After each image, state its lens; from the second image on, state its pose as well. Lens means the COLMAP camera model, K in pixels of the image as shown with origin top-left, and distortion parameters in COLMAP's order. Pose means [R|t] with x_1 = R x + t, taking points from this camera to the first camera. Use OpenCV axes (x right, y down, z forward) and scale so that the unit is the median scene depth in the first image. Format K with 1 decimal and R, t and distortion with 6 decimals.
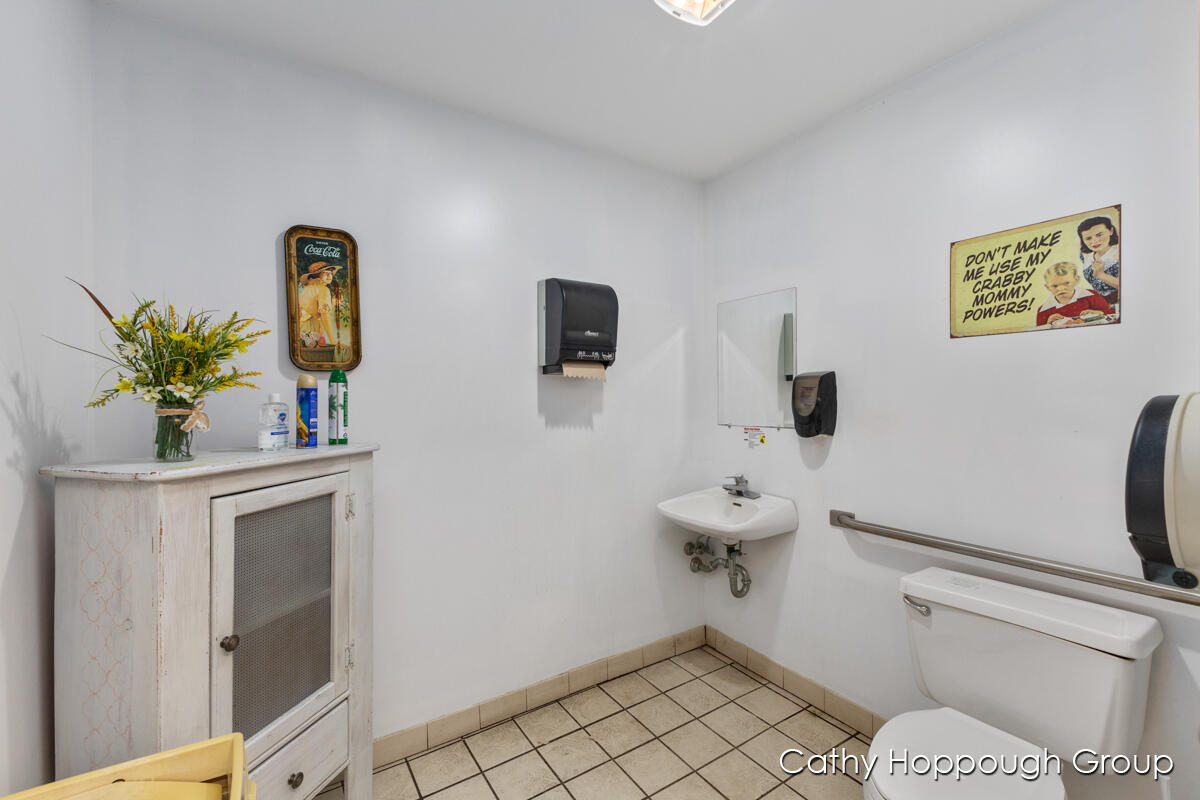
lens RADIAL K [[517.0, 0, 600.9], [0, 517.0, 399.8], [0, 0, 1]] dist [0.011040, -0.002890]
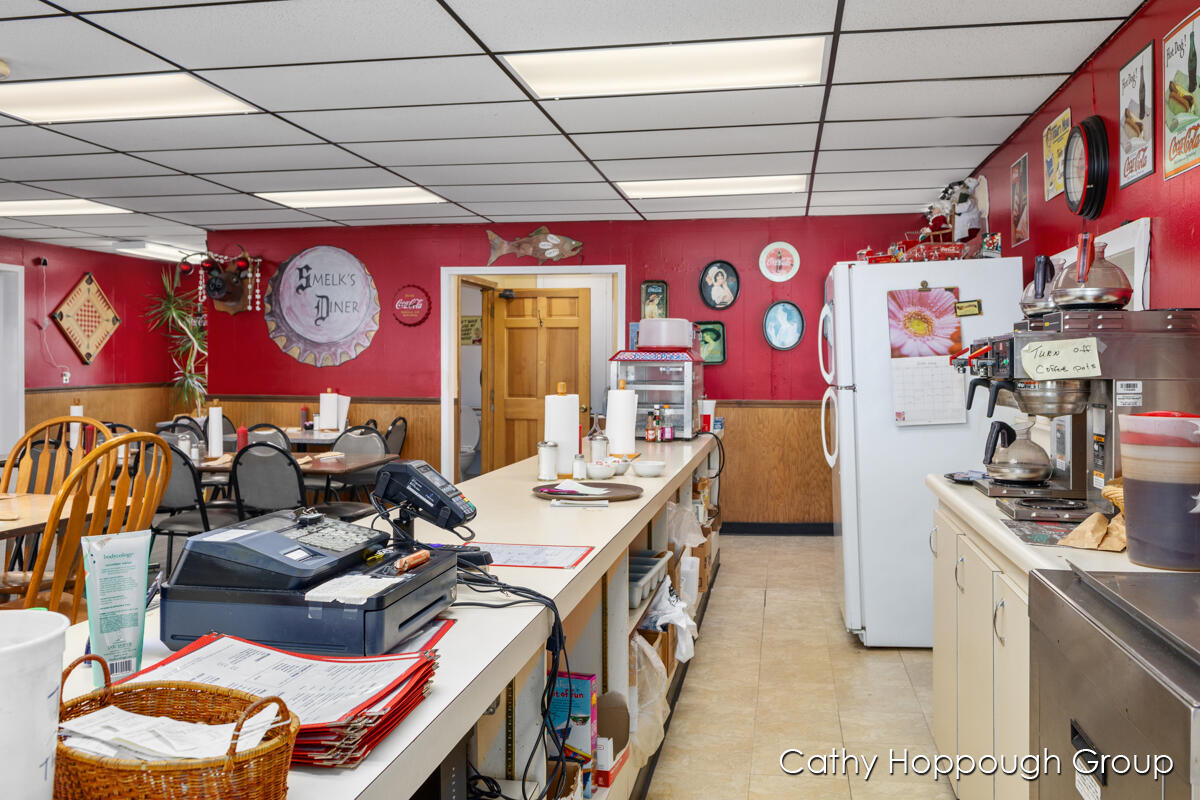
lens RADIAL K [[961.8, 0, 601.4], [0, 961.8, 393.8], [0, 0, 1]] dist [0.005538, -0.001546]
pose [[0.692463, -0.018591, 0.721214, -3.310440], [-0.002926, 0.999587, 0.028576, 0.004564], [-0.721447, -0.021898, 0.692123, -4.208230]]
